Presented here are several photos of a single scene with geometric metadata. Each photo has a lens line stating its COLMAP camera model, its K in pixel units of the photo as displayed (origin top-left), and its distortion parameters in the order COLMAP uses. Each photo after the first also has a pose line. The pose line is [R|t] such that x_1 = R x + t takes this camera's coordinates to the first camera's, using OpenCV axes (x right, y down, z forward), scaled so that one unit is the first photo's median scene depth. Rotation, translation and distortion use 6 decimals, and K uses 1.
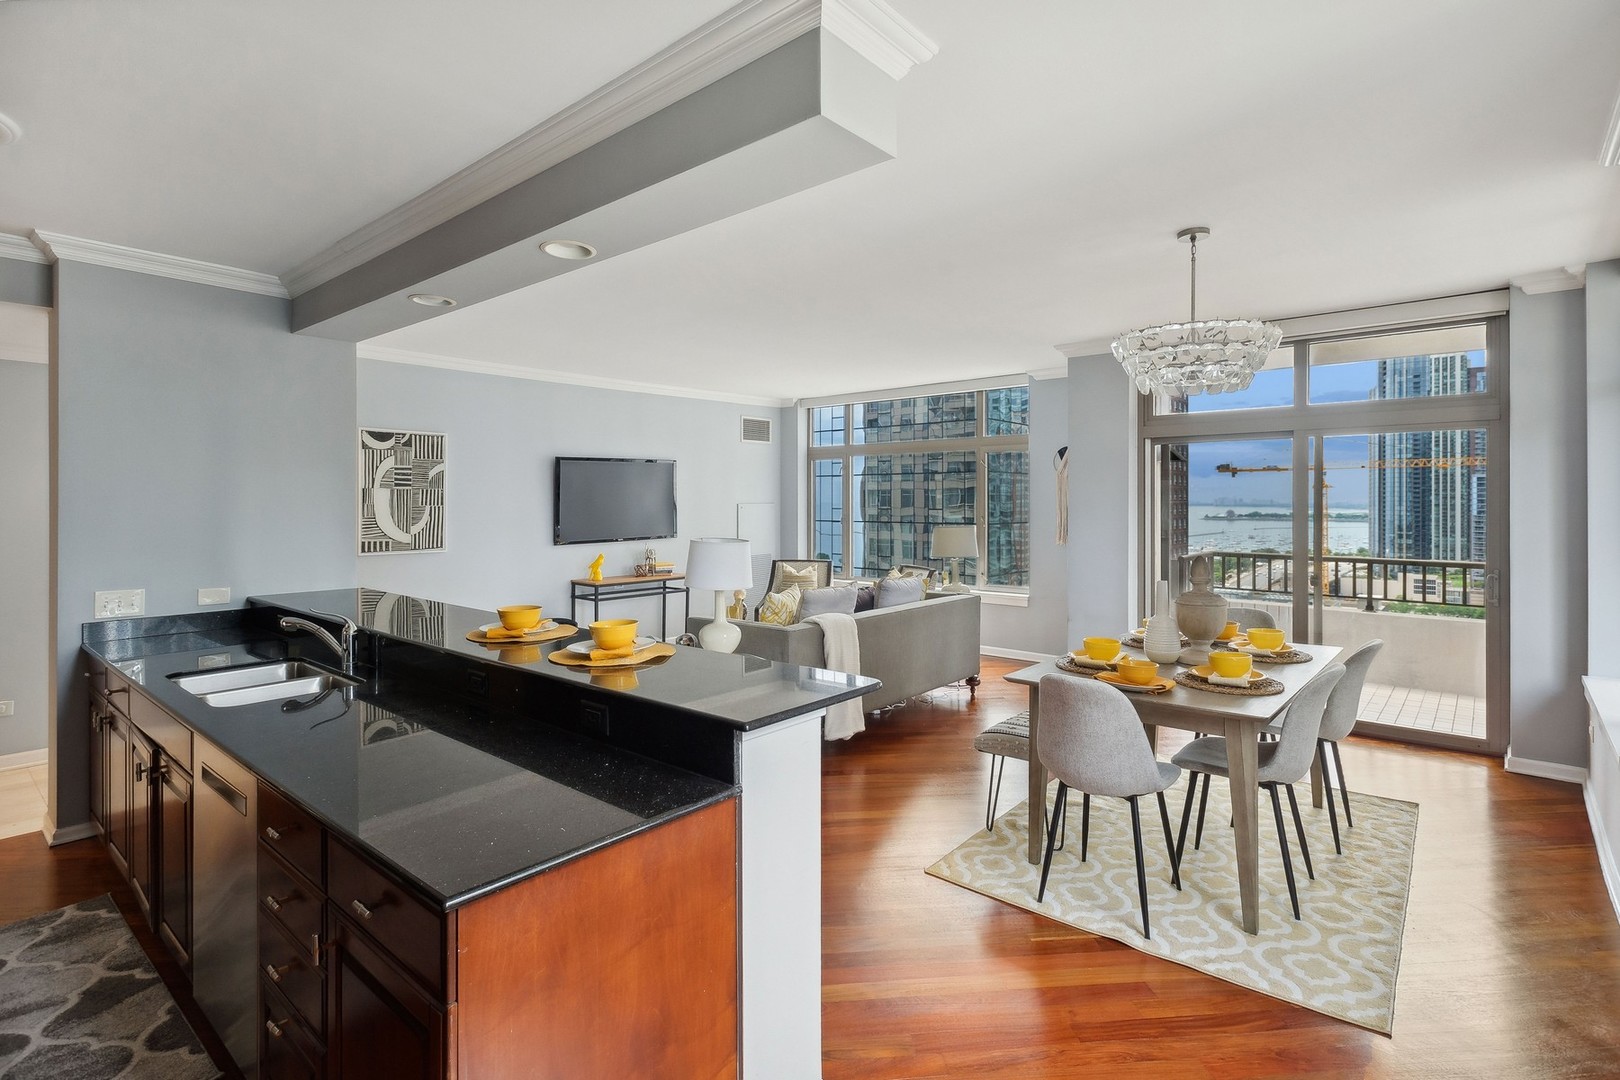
lens RADIAL K [[782.3, 0, 811.0], [0, 782.3, 504.3], [0, 0, 1]] dist [0.004331, -0.000602]
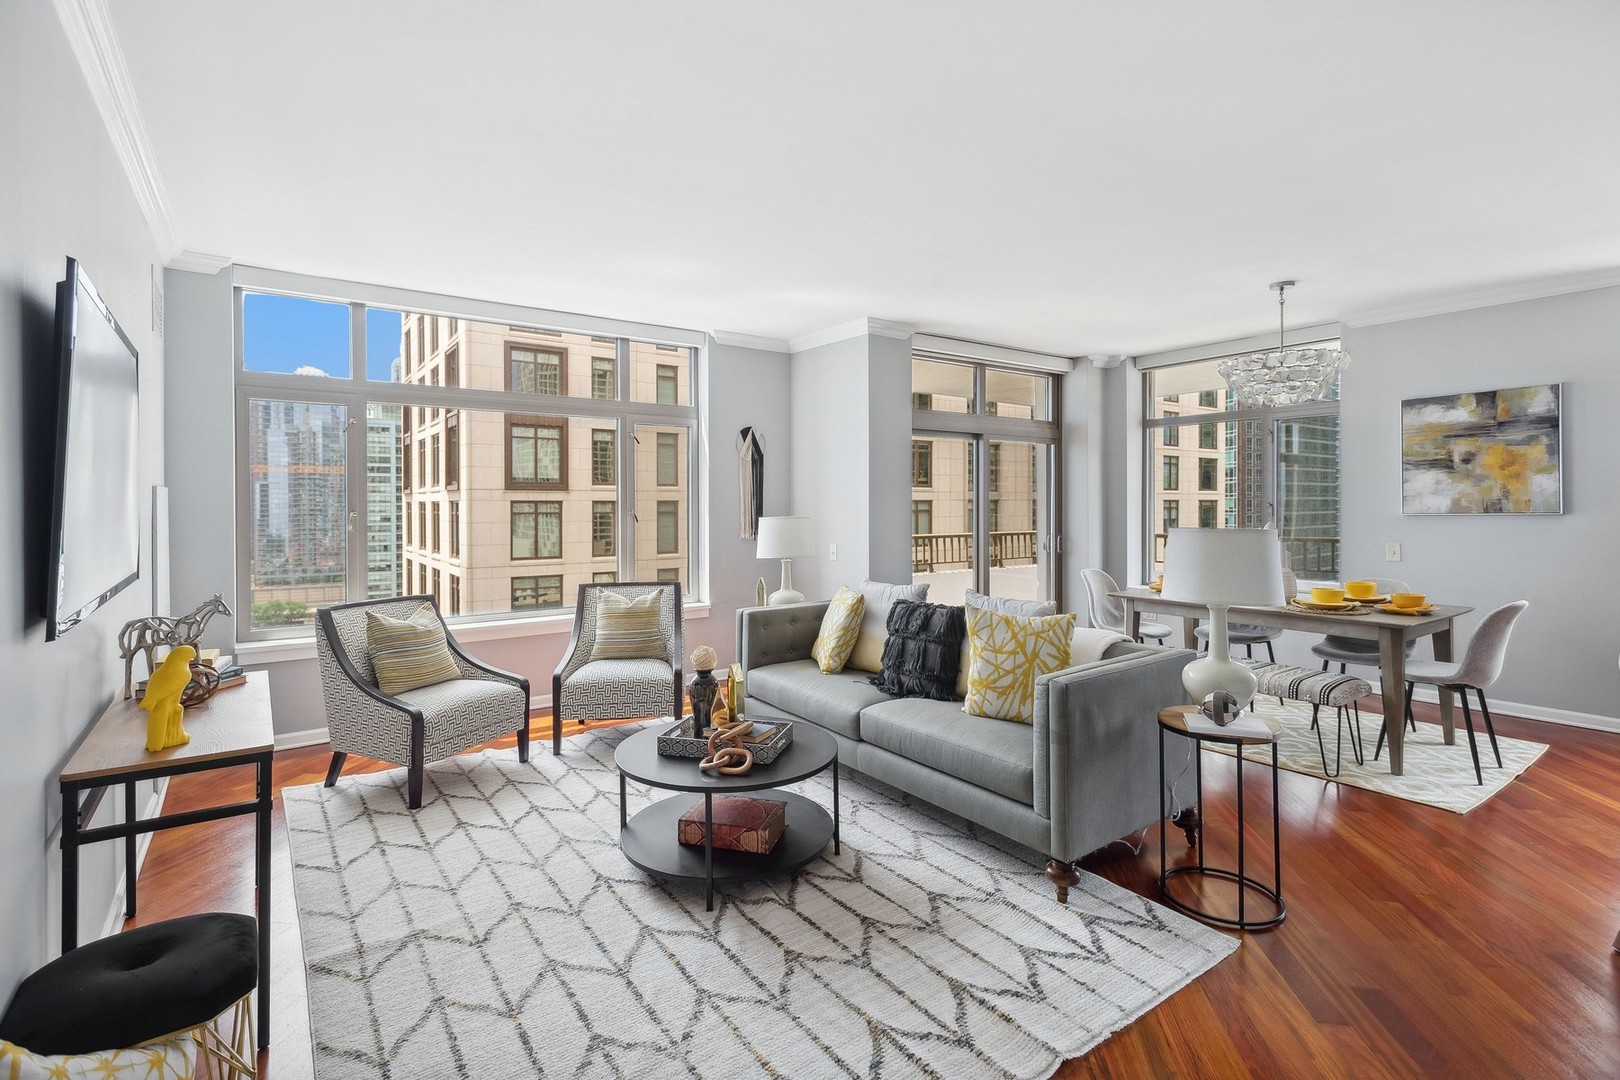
lens RADIAL K [[766.2, 0, 811.7], [0, 766.2, 508.9], [0, 0, 1]] dist [0.004000, 0.000039]
pose [[0.235787, -0.004819, 0.971793, -0.586583], [0.005743, 0.999977, 0.003565, 0.018080], [-0.971788, 0.004740, 0.235809, 0.875741]]
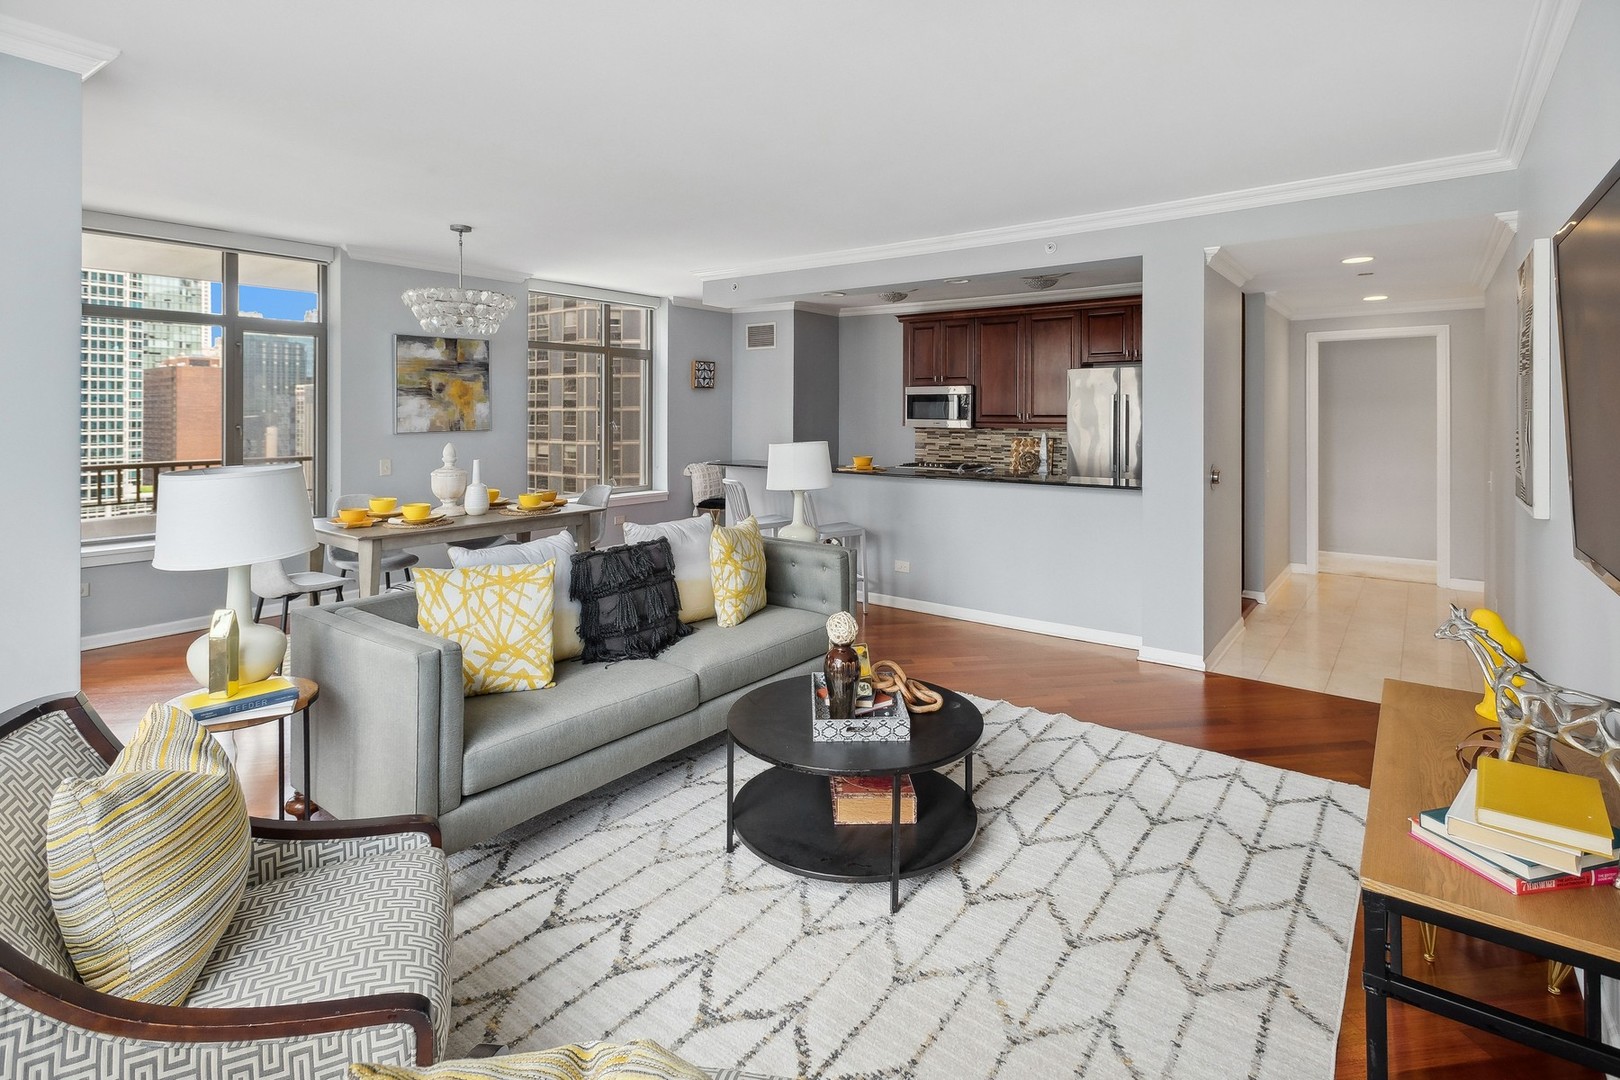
lens RADIAL K [[793.9, 0, 812.6], [0, 793.9, 409.1], [0, 0, 1]] dist [0.001748, 0.000067]
pose [[-0.998377, 0.002760, -0.056877, -0.055919], [0.002944, 0.999991, -0.003144, 0.003602], [0.056868, -0.003307, -0.998376, 1.507742]]
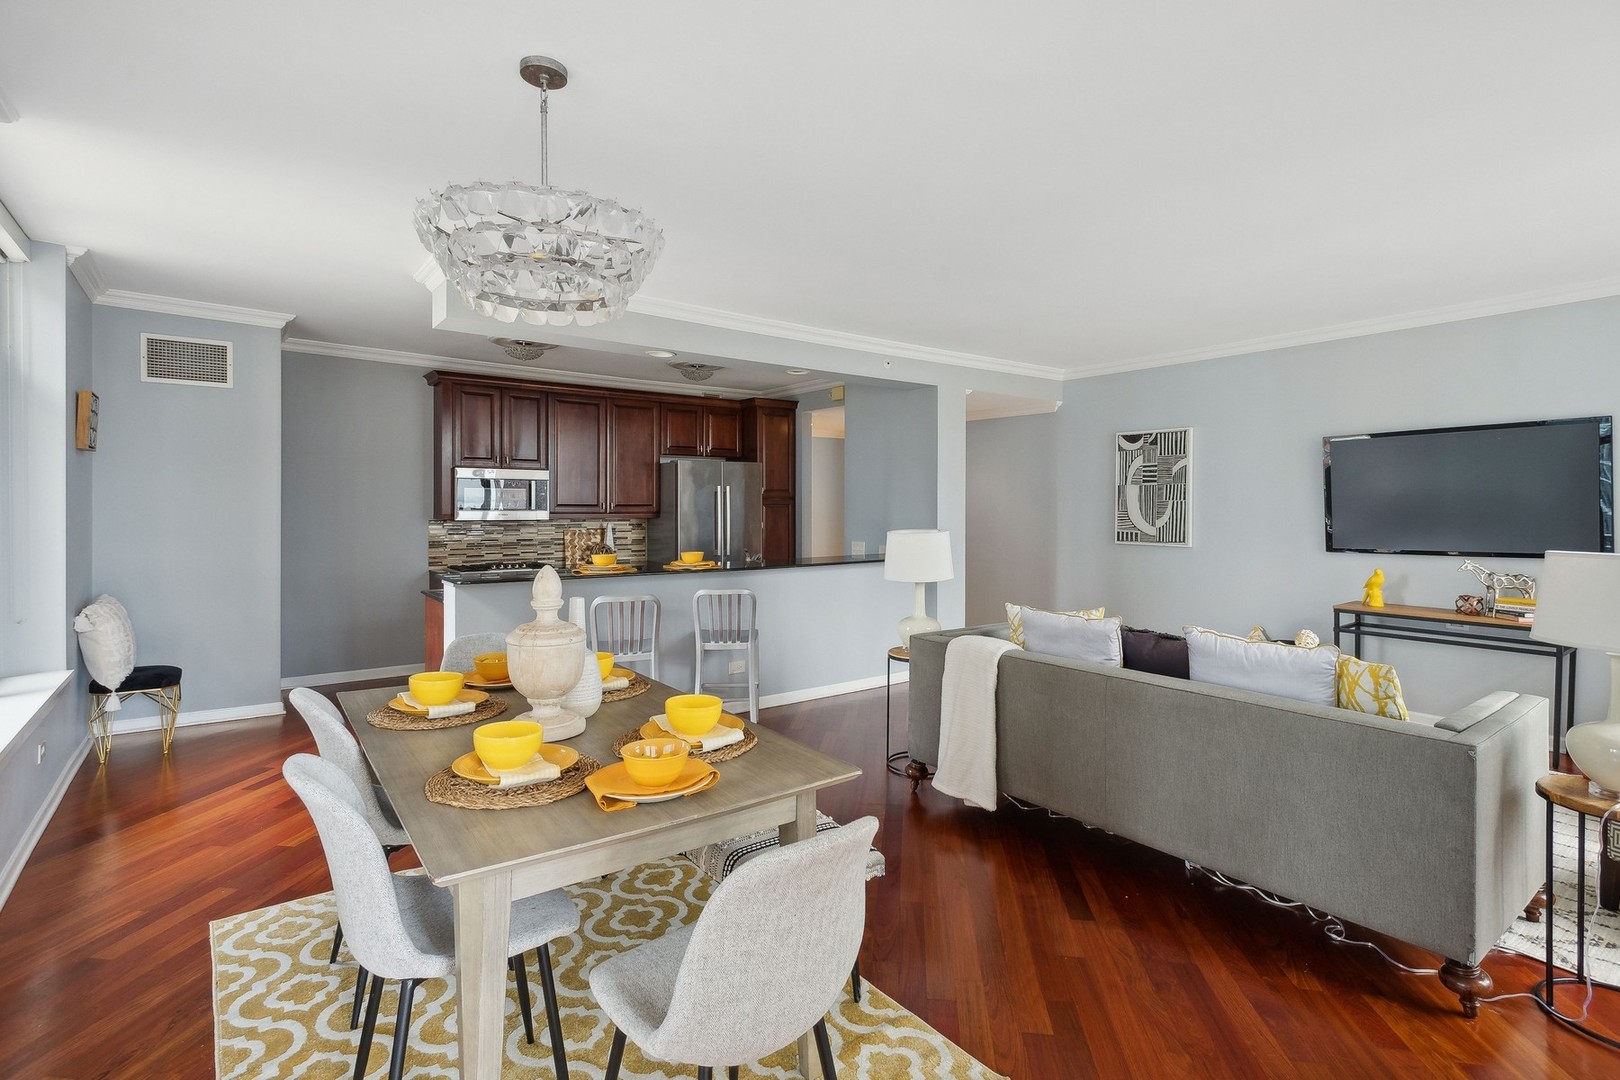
lens RADIAL K [[782.3, 0, 811.0], [0, 782.3, 504.3], [0, 0, 1]] dist [0.004331, -0.000602]
pose [[-0.217118, 0.002727, -0.976142, 0.639819], [-0.003246, 0.999989, 0.003516, 0.004804], [0.976140, 0.003932, -0.217107, 0.792031]]
